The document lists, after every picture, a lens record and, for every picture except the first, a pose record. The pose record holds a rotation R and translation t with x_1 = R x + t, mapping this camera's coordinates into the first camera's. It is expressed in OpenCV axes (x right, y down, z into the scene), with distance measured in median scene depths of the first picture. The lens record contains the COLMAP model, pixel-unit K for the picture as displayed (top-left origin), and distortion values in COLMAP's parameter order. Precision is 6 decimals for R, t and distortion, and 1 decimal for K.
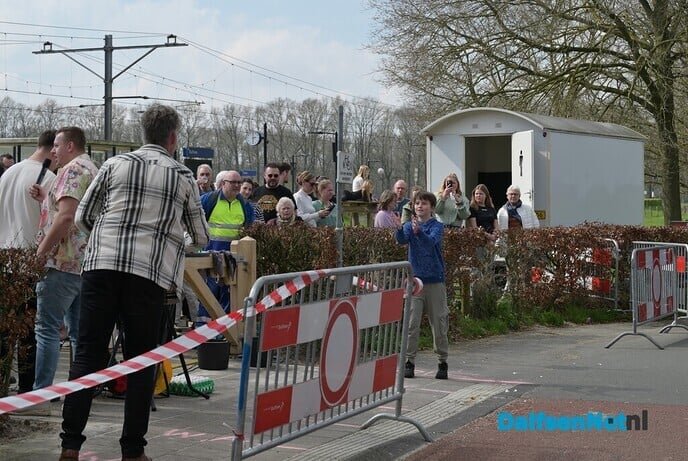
lens RADIAL K [[1990.8, 0, 370.1], [0, 1990.8, 229.6], [0, 0, 1]] dist [-0.042400, -0.403676]
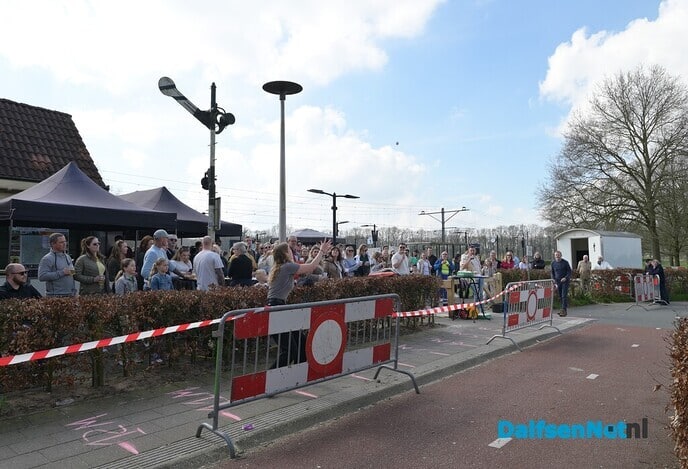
lens RADIAL K [[525.8, 0, 342.2], [0, 525.8, 235.1], [0, 0, 1]] dist [0.028565, -0.005663]
pose [[0.936309, -0.032938, -0.349630, 0.005259], [0.009394, 0.997585, -0.068823, -0.001438], [0.351053, 0.061155, 0.934356, 0.181205]]
